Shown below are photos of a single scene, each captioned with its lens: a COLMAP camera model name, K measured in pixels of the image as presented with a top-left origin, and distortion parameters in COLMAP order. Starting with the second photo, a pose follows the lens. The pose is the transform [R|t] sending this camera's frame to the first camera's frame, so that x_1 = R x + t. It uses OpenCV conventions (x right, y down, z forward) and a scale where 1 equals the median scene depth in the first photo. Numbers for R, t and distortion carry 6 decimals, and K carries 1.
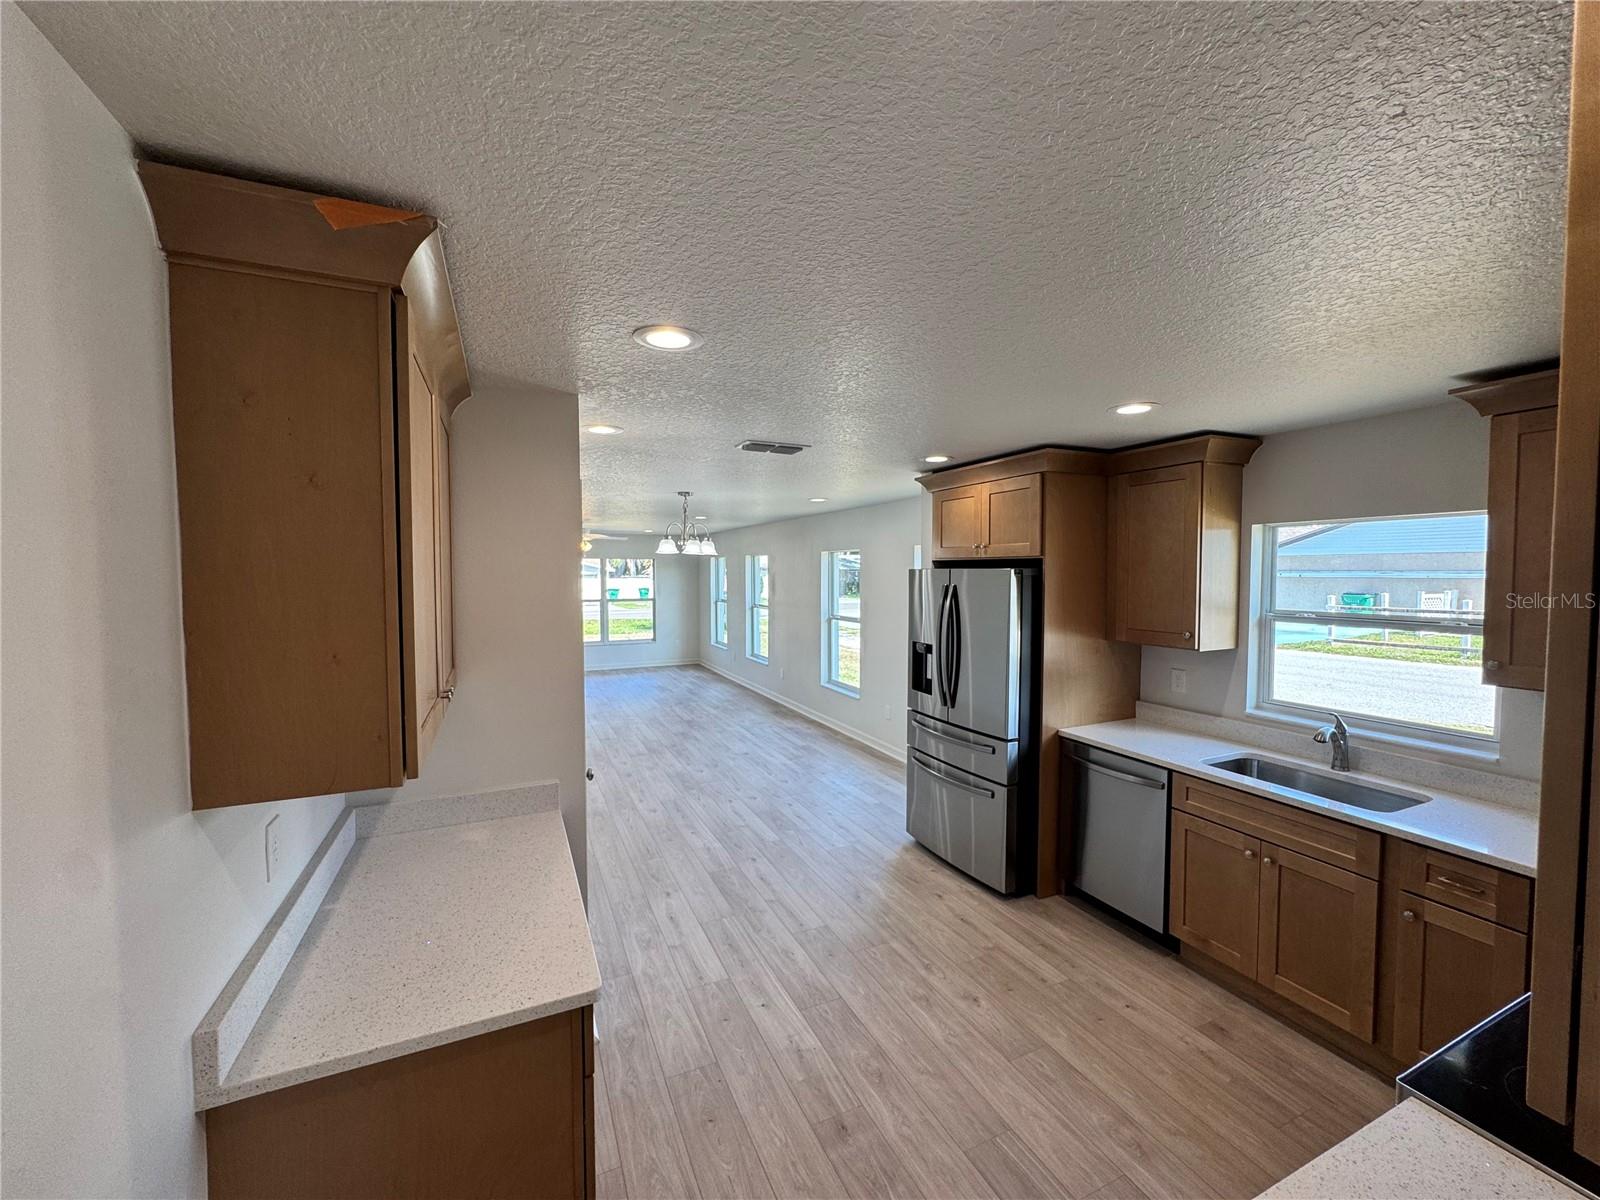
lens RADIAL K [[640.2, 0, 796.2], [0, 640.2, 599.5], [0, 0, 1]] dist [-0.002661, 0.000752]
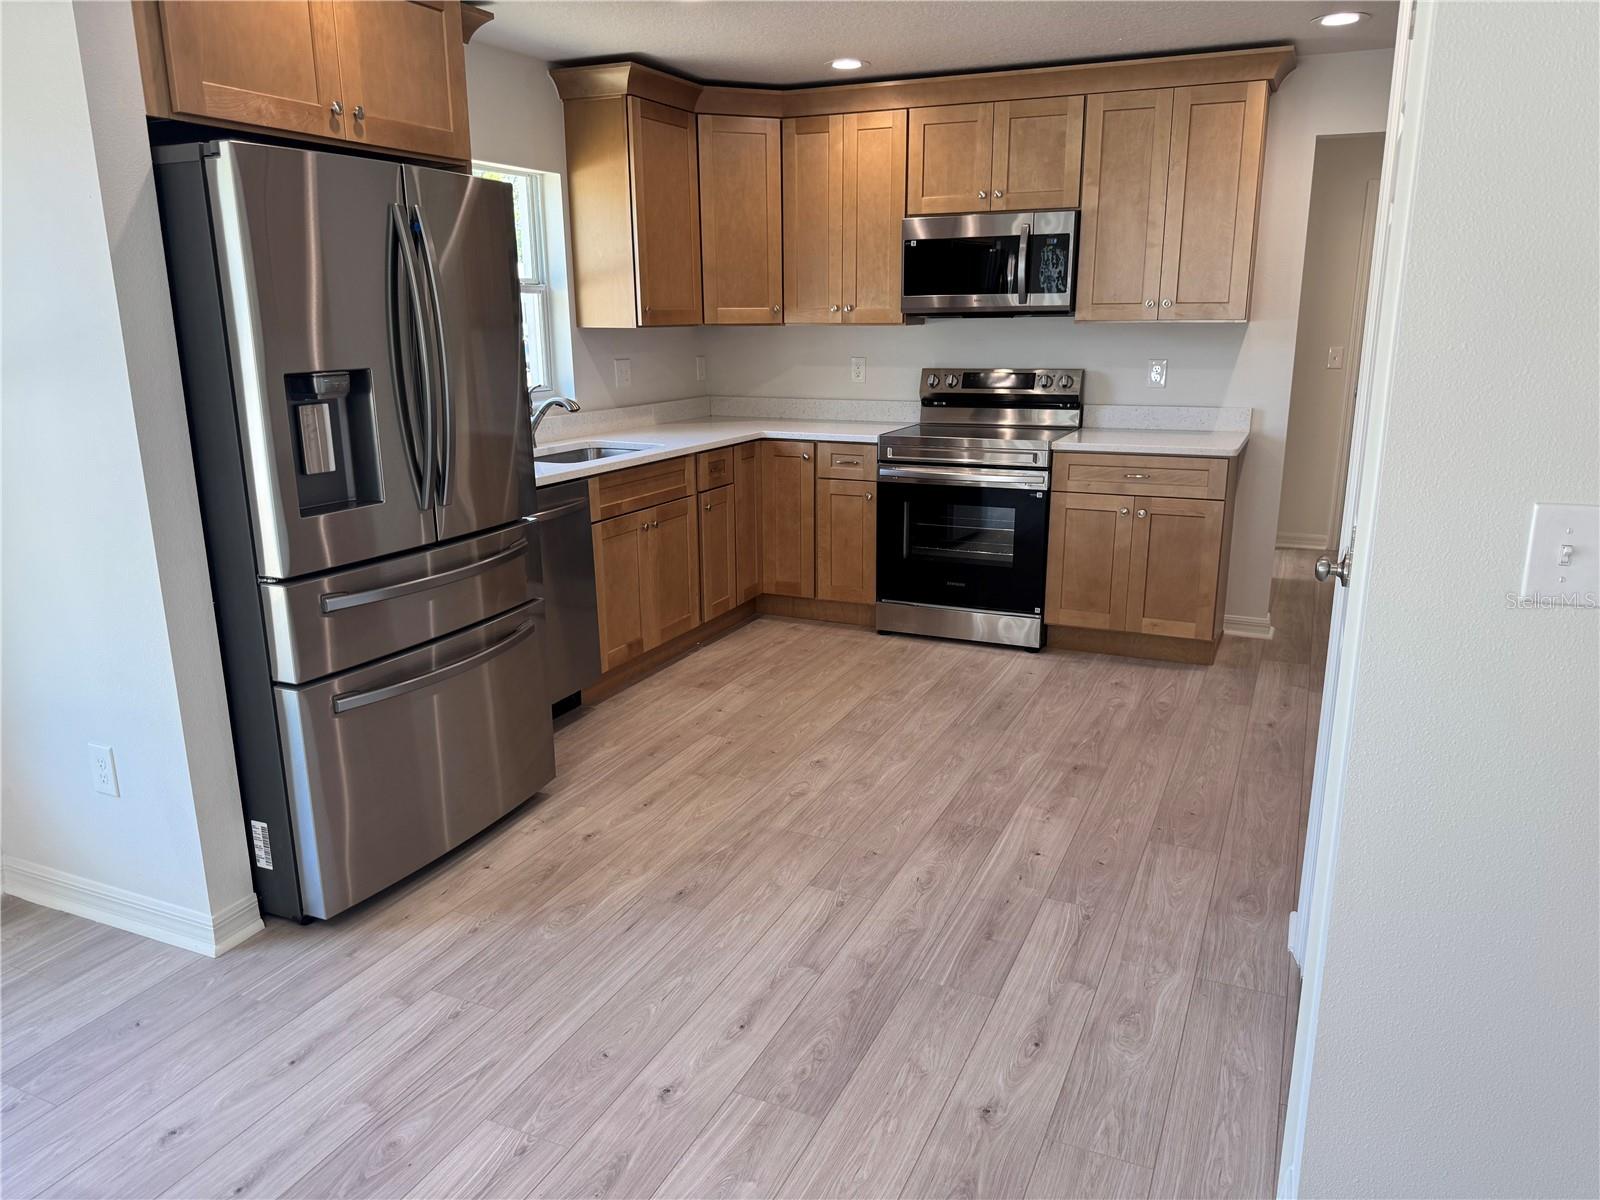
lens RADIAL K [[1125.5, 0, 797.4], [0, 1125.5, 606.6], [0, 0, 1]] dist [0.058294, -0.078175]
pose [[-0.657566, -0.184082, 0.730562, -0.550585], [0.043733, 0.958729, 0.280937, 0.031748], [-0.752126, 0.216684, -0.622378, 1.461429]]
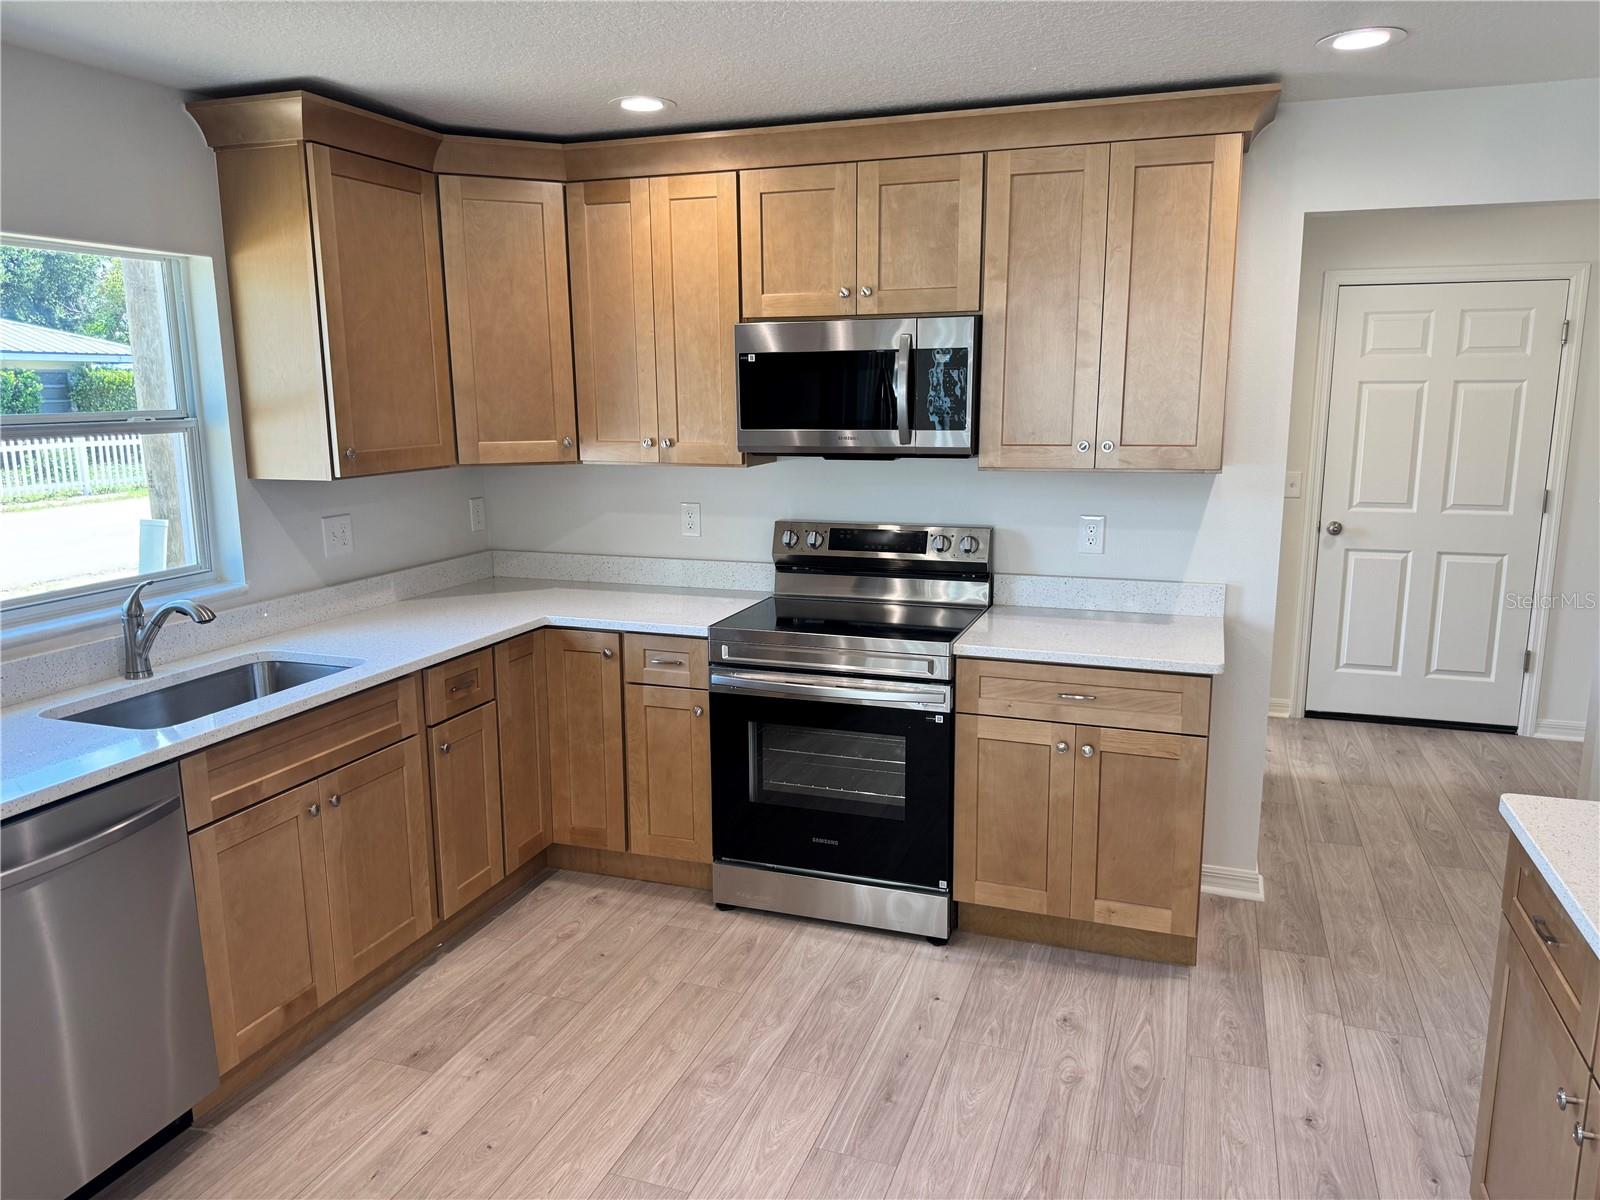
lens RADIAL K [[1125.5, 0, 802.8], [0, 1125.5, 603.2], [0, 0, 1]] dist [0.058294, -0.078175]
pose [[-0.722865, -0.122397, 0.680063, -0.250984], [0.041983, 0.974589, 0.220032, -0.006789], [-0.689713, 0.187604, -0.699357, 1.059677]]
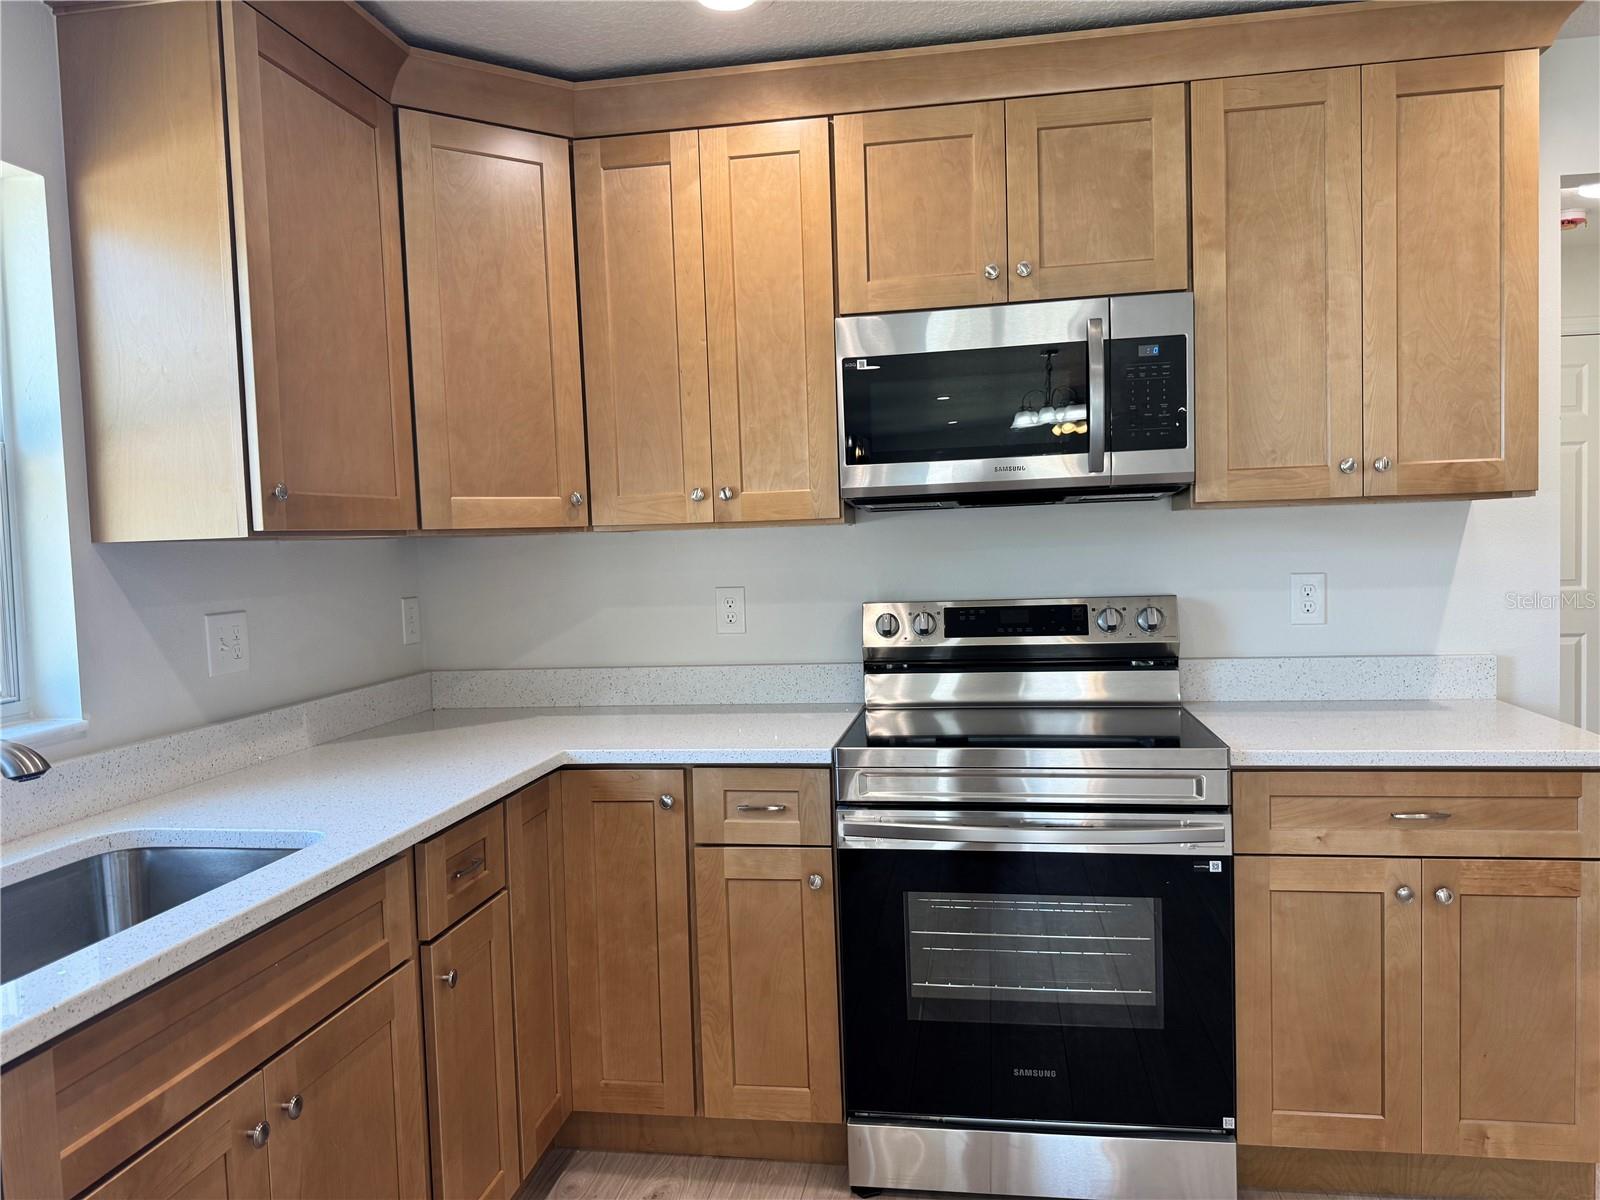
lens RADIAL K [[1125.5, 0, 803.4], [0, 1125.5, 596.7], [0, 0, 1]] dist [0.058294, -0.078175]
pose [[-0.832555, 0.002352, 0.553938, 0.144029], [0.062075, 0.994089, 0.089075, 0.082976], [-0.550454, 0.108546, -0.827779, 0.970702]]
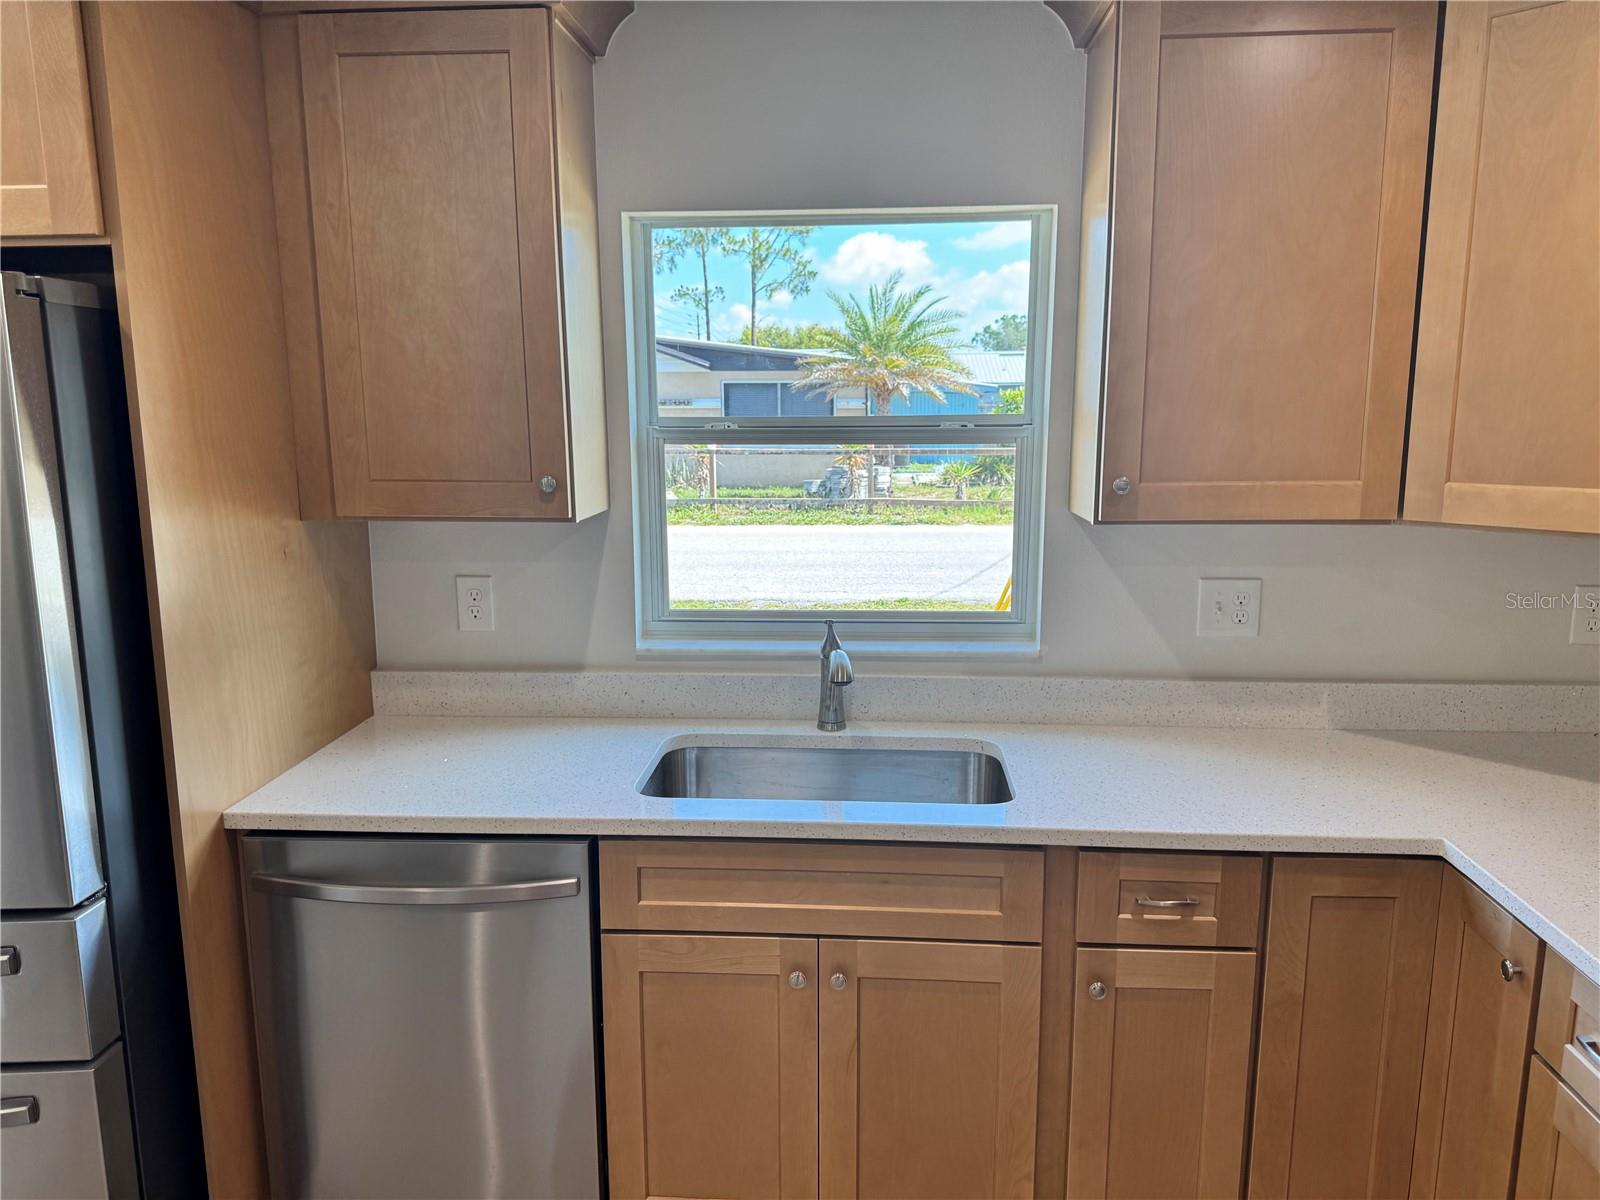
lens RADIAL K [[1125.5, 0, 808.7], [0, 1125.5, 606.0], [0, 0, 1]] dist [0.058294, -0.078175]
pose [[0.466062, -0.154562, 0.871147, 0.070042], [0.043820, 0.987447, 0.151753, 0.029202], [-0.883666, -0.032553, 0.466984, 0.492073]]
